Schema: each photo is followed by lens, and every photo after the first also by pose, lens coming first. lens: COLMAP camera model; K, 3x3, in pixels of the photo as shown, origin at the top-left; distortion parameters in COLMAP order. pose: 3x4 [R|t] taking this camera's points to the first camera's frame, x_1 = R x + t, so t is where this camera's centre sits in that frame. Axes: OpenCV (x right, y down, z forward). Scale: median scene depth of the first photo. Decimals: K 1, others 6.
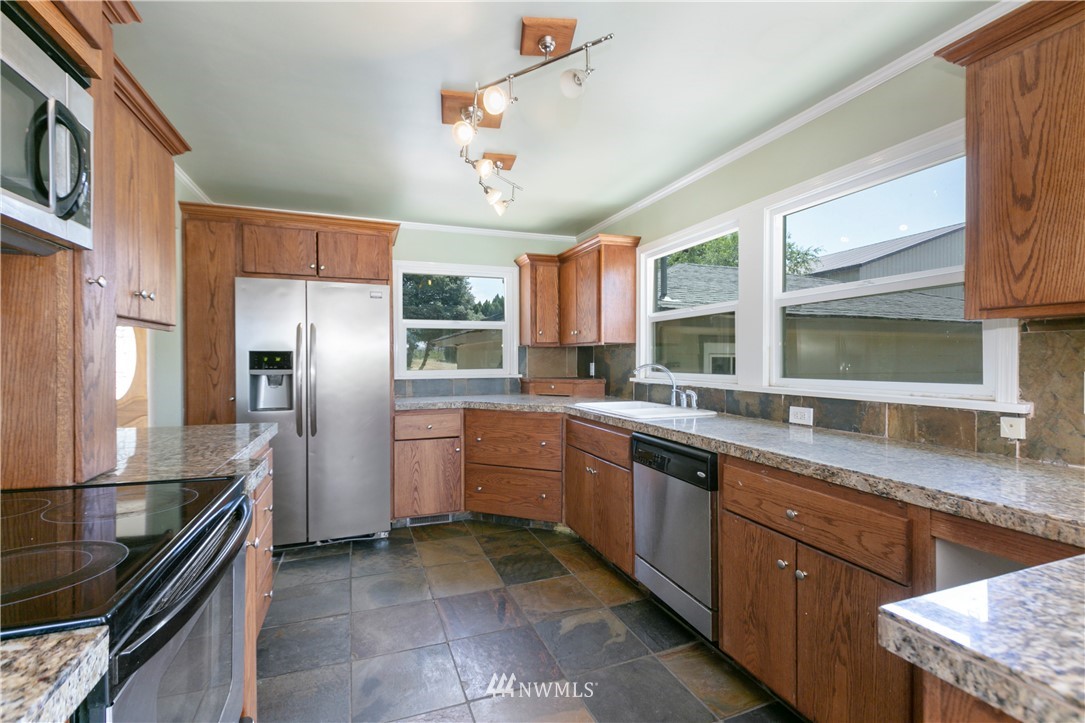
lens RADIAL K [[493.9, 0, 544.3], [0, 493.9, 361.8], [0, 0, 1]] dist [-0.000059, -0.000719]
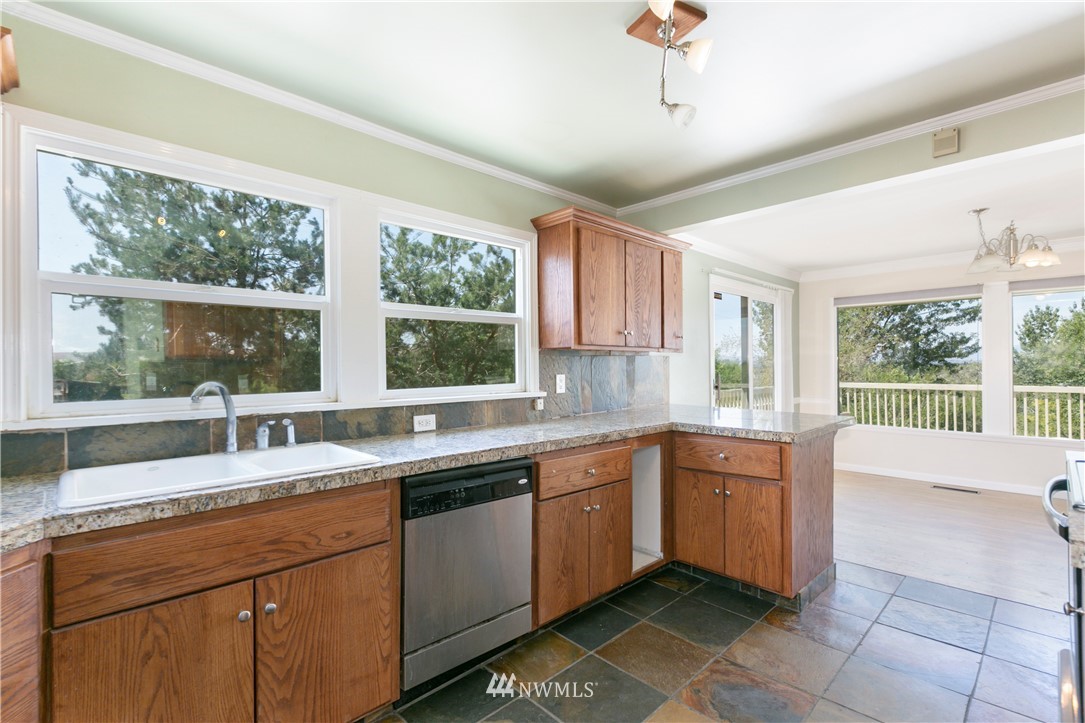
lens RADIAL K [[493.9, 0, 543.9], [0, 493.9, 365.8], [0, 0, 1]] dist [-0.000059, -0.000719]
pose [[-0.389844, 0.003120, 0.920876, -0.698750], [0.011820, 0.999929, 0.001617, -0.017033], [-0.920805, 0.011515, -0.389853, 1.444056]]
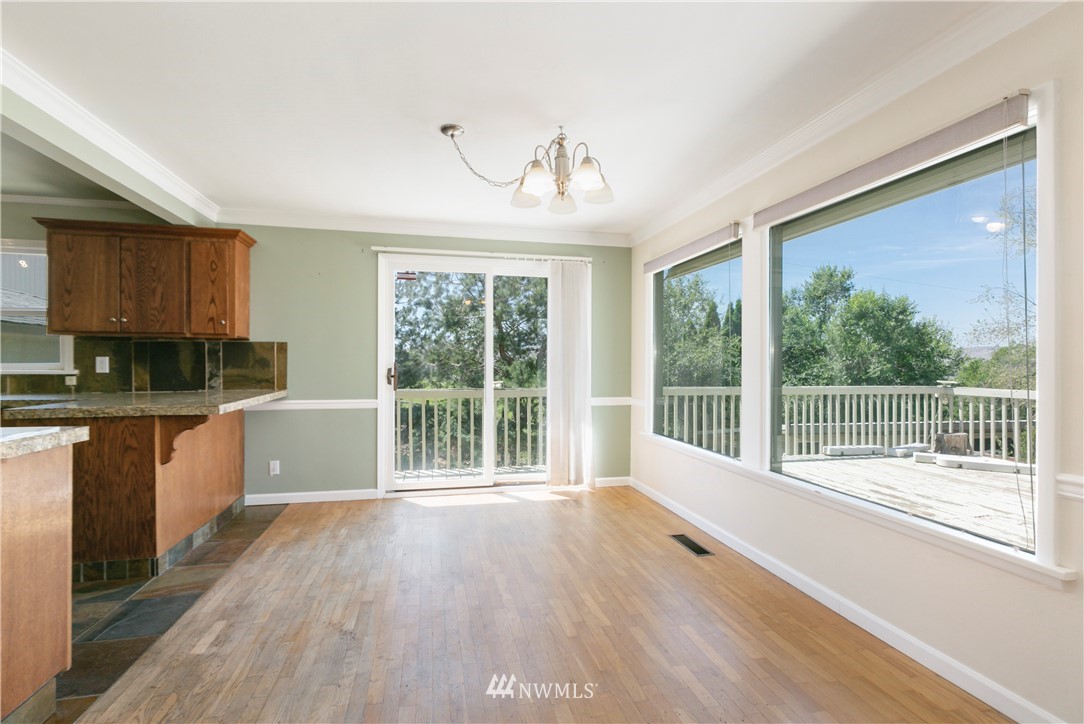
lens RADIAL K [[493.5, 0, 545.9], [0, 493.5, 366.3], [0, 0, 1]] dist [-0.000059, -0.000719]
pose [[0.138986, -0.004261, 0.990285, -0.904703], [0.002930, 0.999988, 0.003891, 0.052020], [-0.990290, 0.002361, 0.138997, -1.329945]]
